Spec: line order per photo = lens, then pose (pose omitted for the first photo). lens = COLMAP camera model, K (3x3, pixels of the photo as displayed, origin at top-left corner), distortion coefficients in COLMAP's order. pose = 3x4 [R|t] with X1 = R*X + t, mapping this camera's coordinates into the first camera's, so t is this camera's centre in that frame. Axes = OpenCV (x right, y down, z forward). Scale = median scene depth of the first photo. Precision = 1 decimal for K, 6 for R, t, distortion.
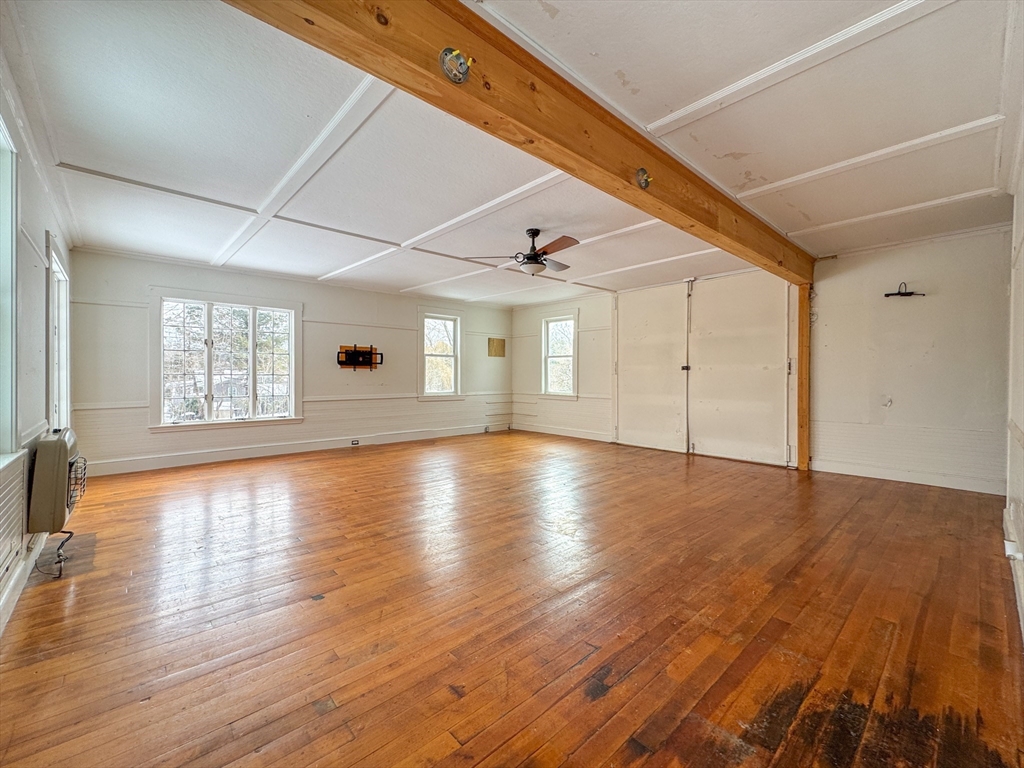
lens RADIAL K [[398.1, 0, 514.6], [0, 398.1, 381.4], [0, 0, 1]] dist [0.000560, 0.000018]
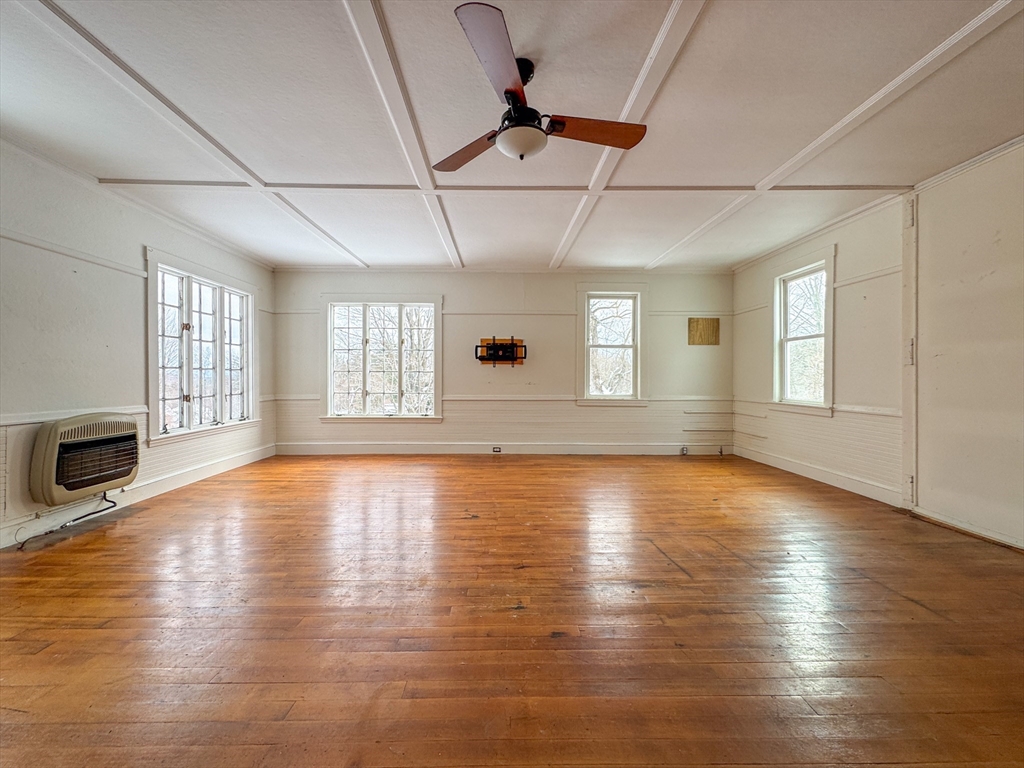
lens RADIAL K [[415.5, 0, 512.0], [0, 415.5, 384.0], [0, 0, 1]] dist [-0.002449, -0.000557]
pose [[0.771618, 0.009438, -0.636017, 0.194838], [-0.009997, 0.999946, 0.002710, 0.007419], [0.636008, 0.004267, 0.771671, 0.315117]]
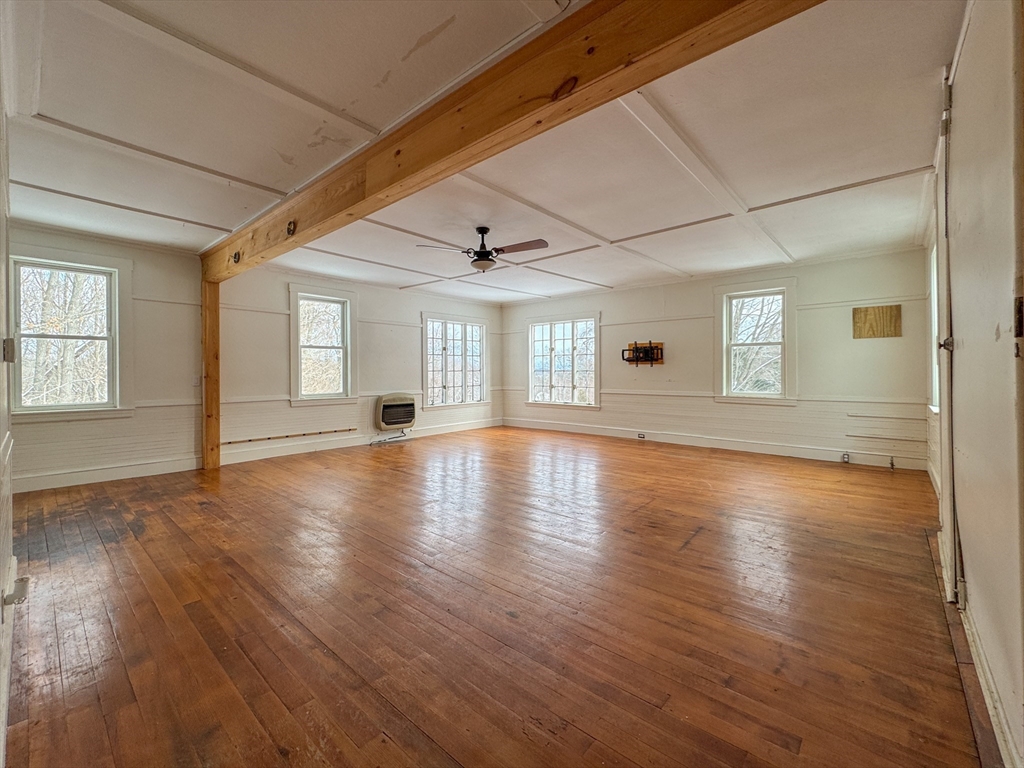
lens RADIAL K [[410.5, 0, 512.3], [0, 410.5, 381.3], [0, 0, 1]] dist [-0.000236, -0.000008]
pose [[0.167733, 0.021167, -0.985605, 0.580922], [-0.011204, 0.999746, 0.019564, -0.005545], [0.985769, 0.007762, 0.167927, 0.477990]]
